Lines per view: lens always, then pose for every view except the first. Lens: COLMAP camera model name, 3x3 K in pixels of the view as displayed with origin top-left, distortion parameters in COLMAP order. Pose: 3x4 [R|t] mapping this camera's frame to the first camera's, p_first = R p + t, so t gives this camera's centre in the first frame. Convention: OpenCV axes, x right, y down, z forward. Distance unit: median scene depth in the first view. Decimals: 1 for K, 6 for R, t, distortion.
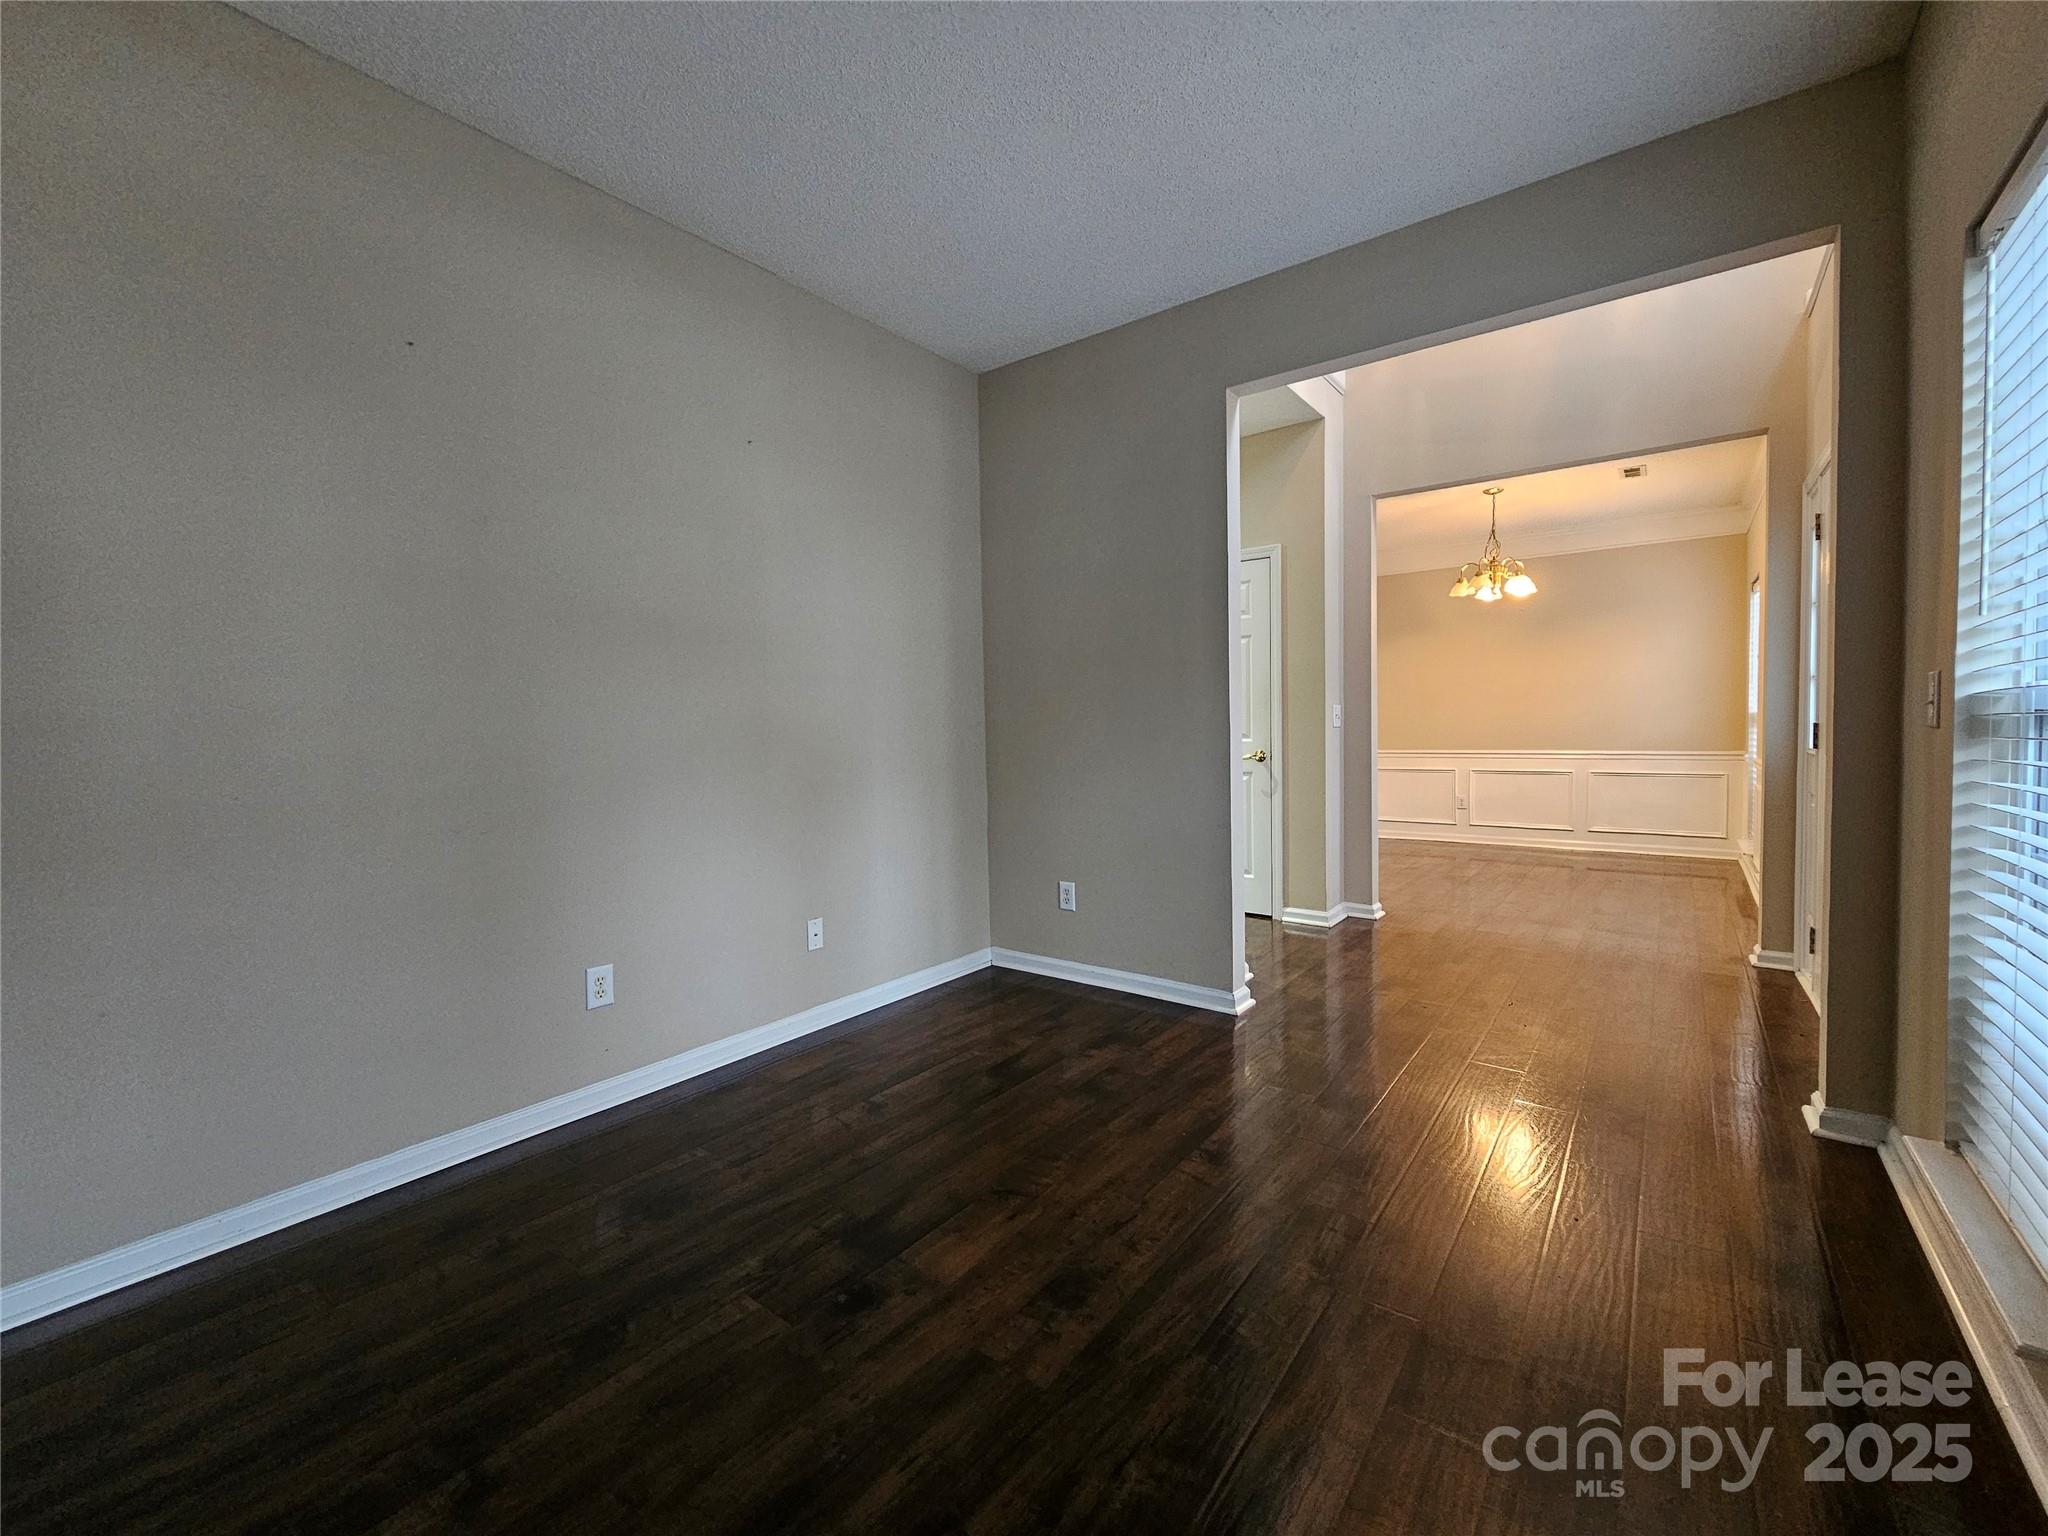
lens RADIAL K [[847.5, 0, 1017.0], [0, 847.5, 767.8], [0, 0, 1]] dist [0.003063, 0.000234]
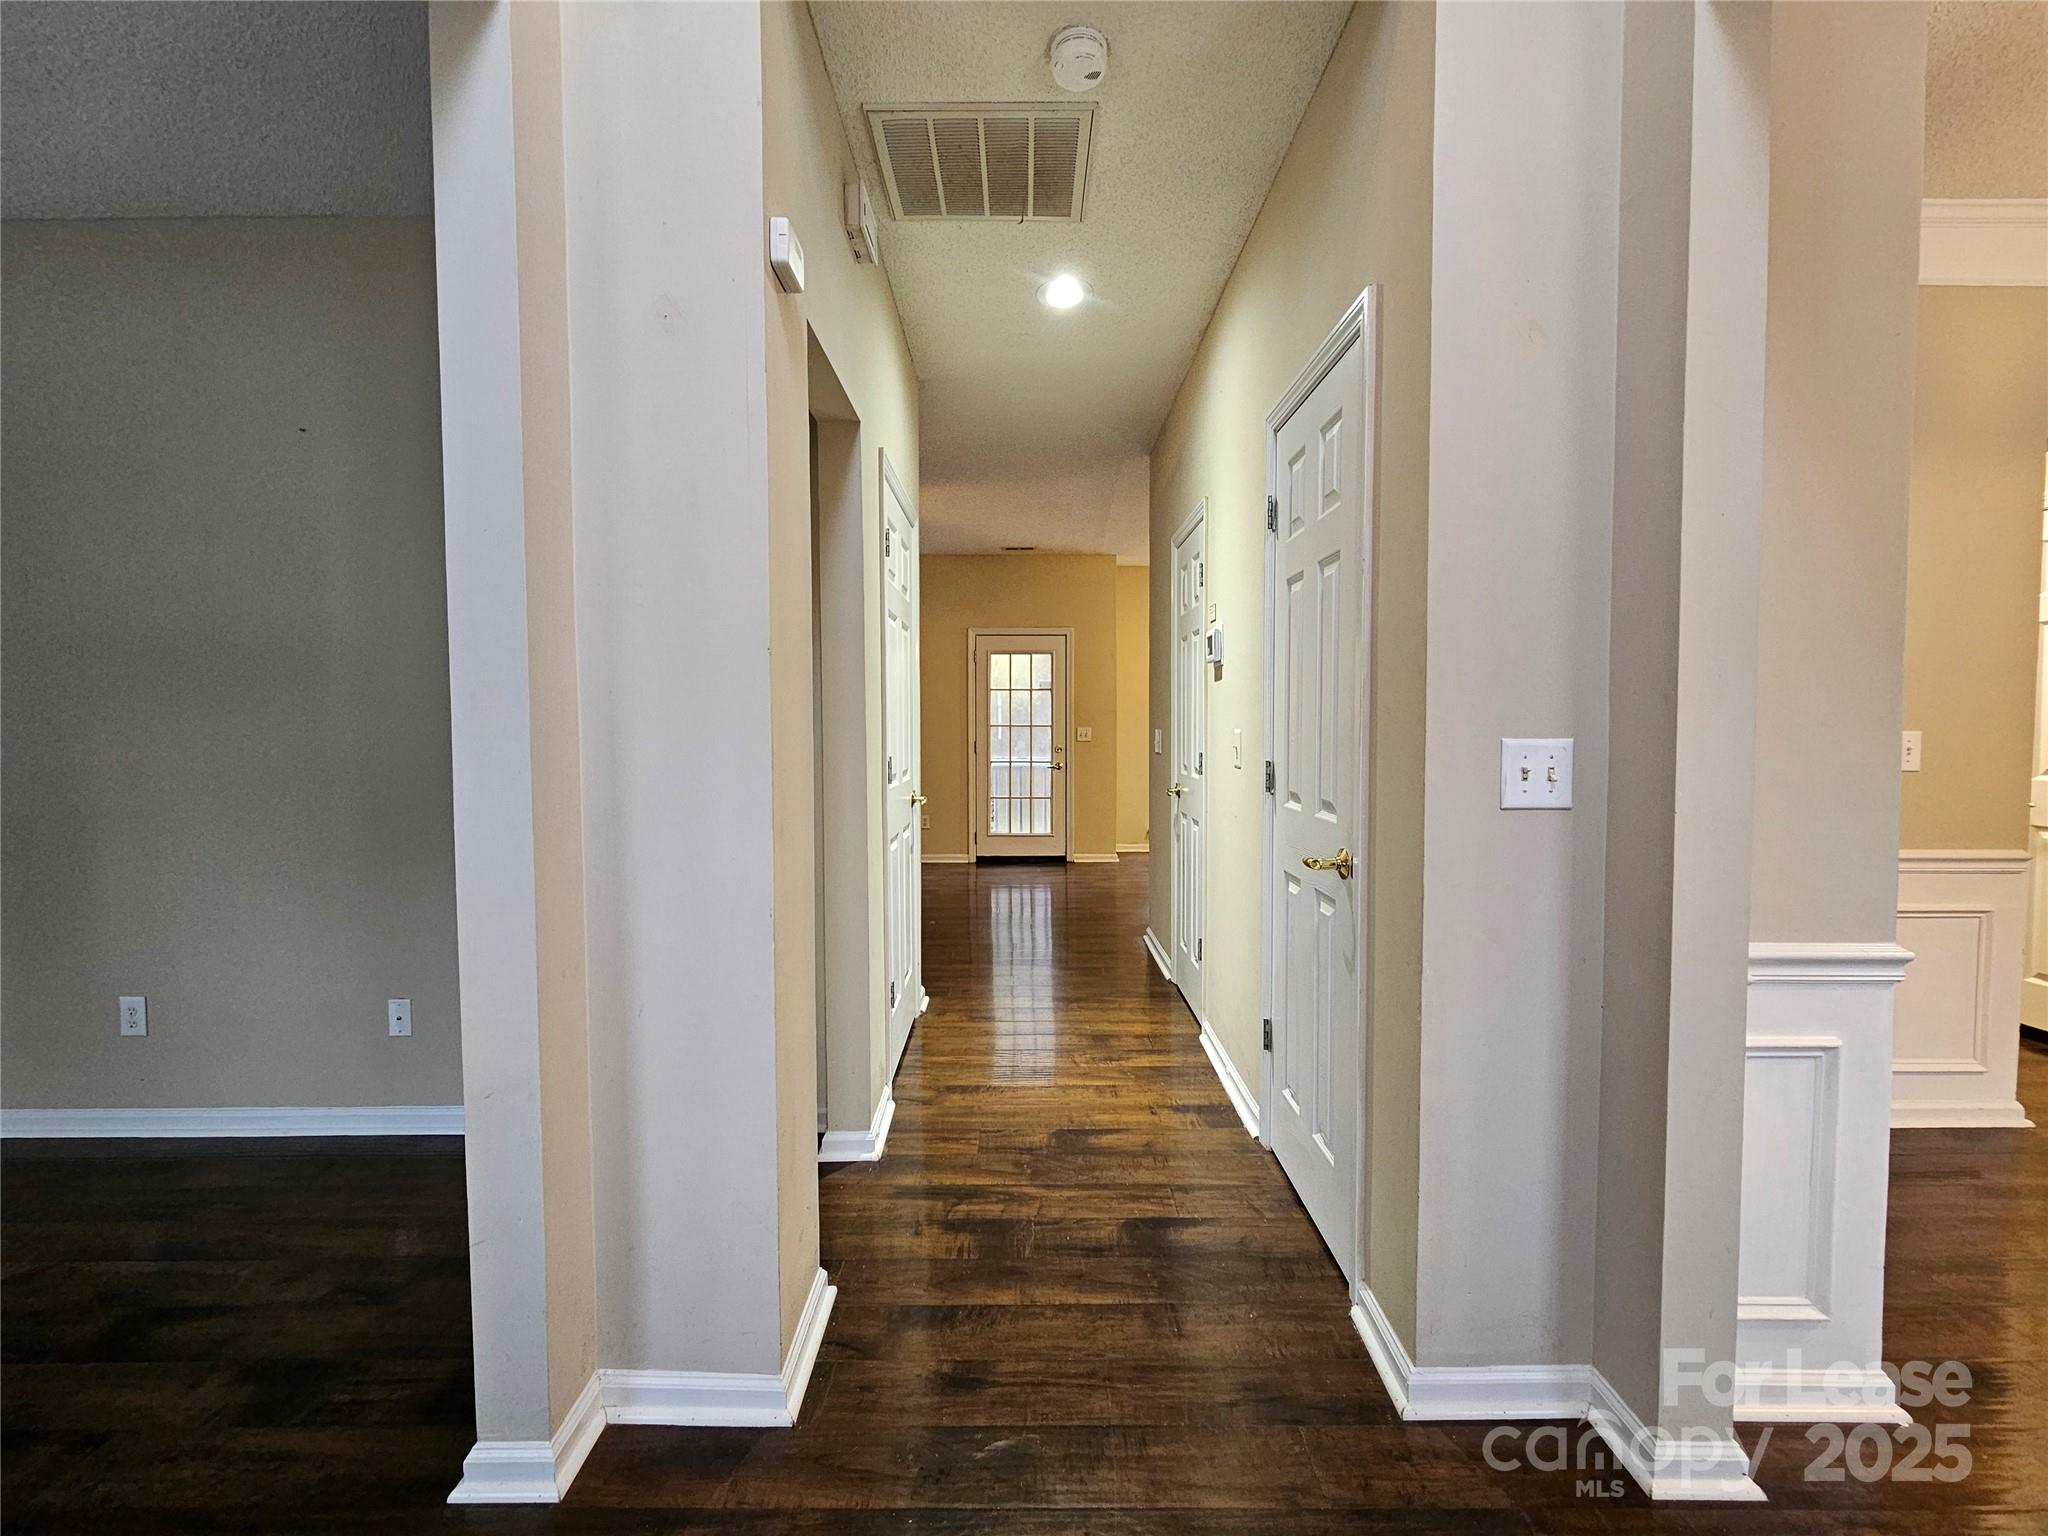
lens RADIAL K [[847.5, 0, 1017.2], [0, 847.5, 797.0], [0, 0, 1]] dist [0.003063, 0.000234]
pose [[0.582373, 0.051851, -0.811267, 0.820009], [-0.033147, 0.998648, 0.040033, -0.066485], [0.812246, 0.003577, 0.583304, 1.136463]]
